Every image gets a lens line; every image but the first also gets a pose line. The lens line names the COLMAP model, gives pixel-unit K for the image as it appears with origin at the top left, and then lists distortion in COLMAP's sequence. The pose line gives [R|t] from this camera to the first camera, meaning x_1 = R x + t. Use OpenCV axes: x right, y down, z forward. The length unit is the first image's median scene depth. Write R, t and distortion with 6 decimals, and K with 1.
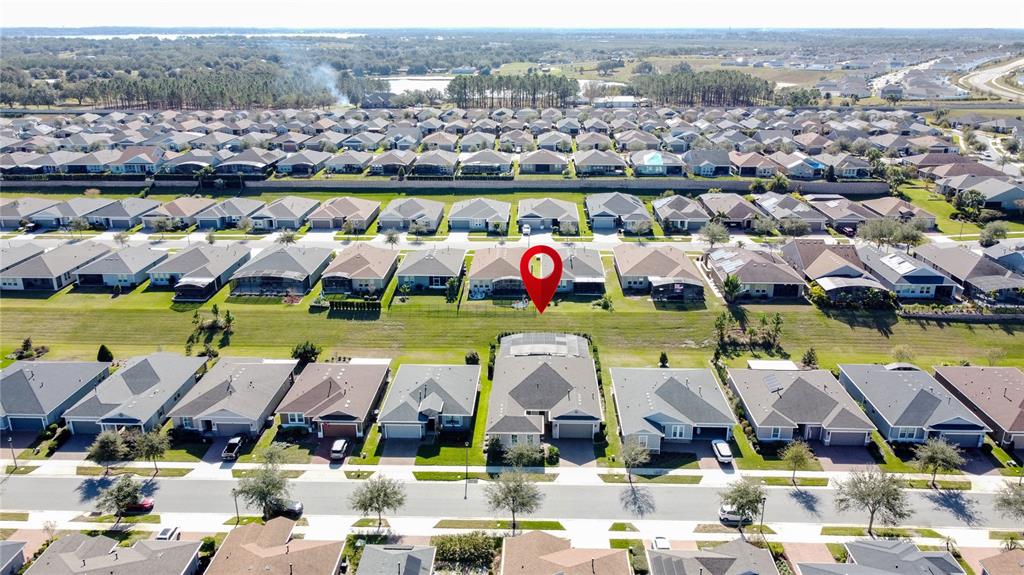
lens RADIAL K [[766.9, 0, 512.0], [0, 766.9, 287.5], [0, 0, 1]] dist [-0.005074, -0.008848]
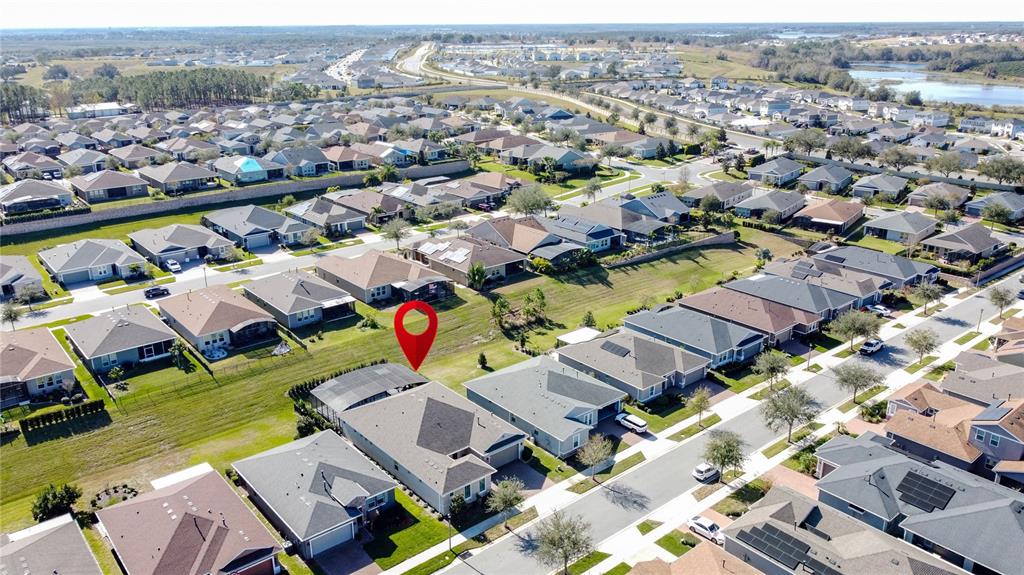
lens RADIAL K [[770.2, 0, 512.0], [0, 770.2, 287.5], [0, 0, 1]] dist [-0.007136, -0.007999]
pose [[0.742908, -0.218244, 0.632818, -0.281503], [0.217956, 0.972708, 0.079590, -0.048756], [-0.632917, 0.078798, 0.770200, 0.184068]]
